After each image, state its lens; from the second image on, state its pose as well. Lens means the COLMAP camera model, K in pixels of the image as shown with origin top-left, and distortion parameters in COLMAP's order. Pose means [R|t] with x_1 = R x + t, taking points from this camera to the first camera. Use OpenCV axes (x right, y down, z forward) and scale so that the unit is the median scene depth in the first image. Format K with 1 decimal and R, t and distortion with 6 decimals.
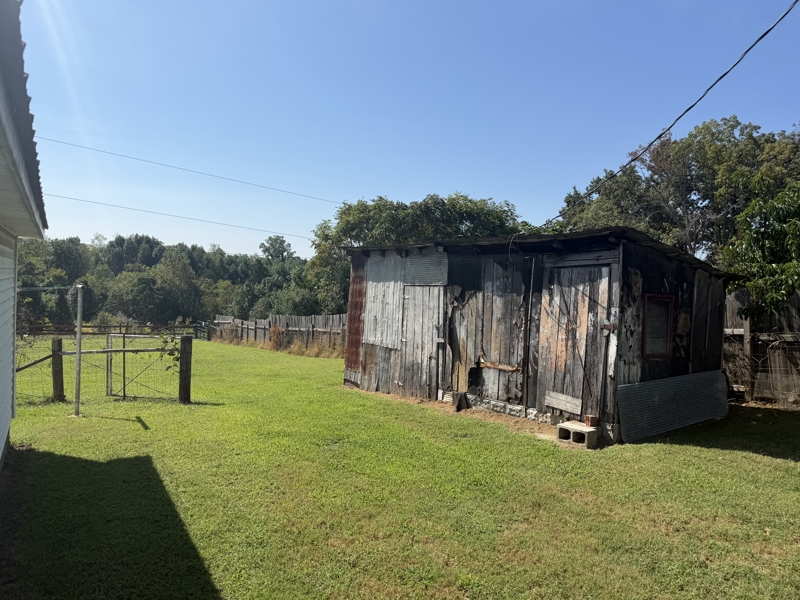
lens RADIAL K [[582.2, 0, 395.6], [0, 582.2, 301.0], [0, 0, 1]] dist [0.056689, -0.043763]
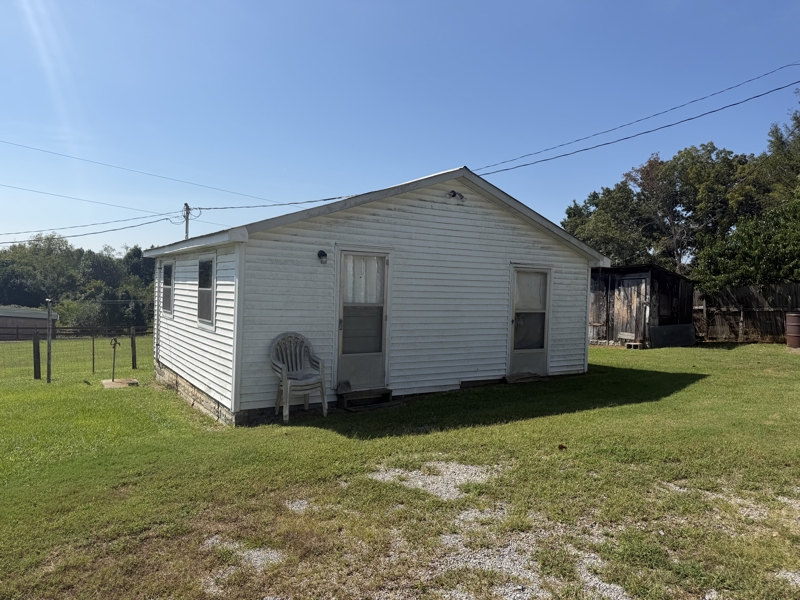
lens RADIAL K [[591.1, 0, 402.8], [0, 591.1, 297.6], [0, 0, 1]] dist [0.043198, -0.006961]
pose [[0.999361, -0.016884, 0.031508, -0.088820], [0.017369, 0.999734, -0.015166, 0.004791], [-0.031244, 0.015704, 0.999388, -0.177648]]
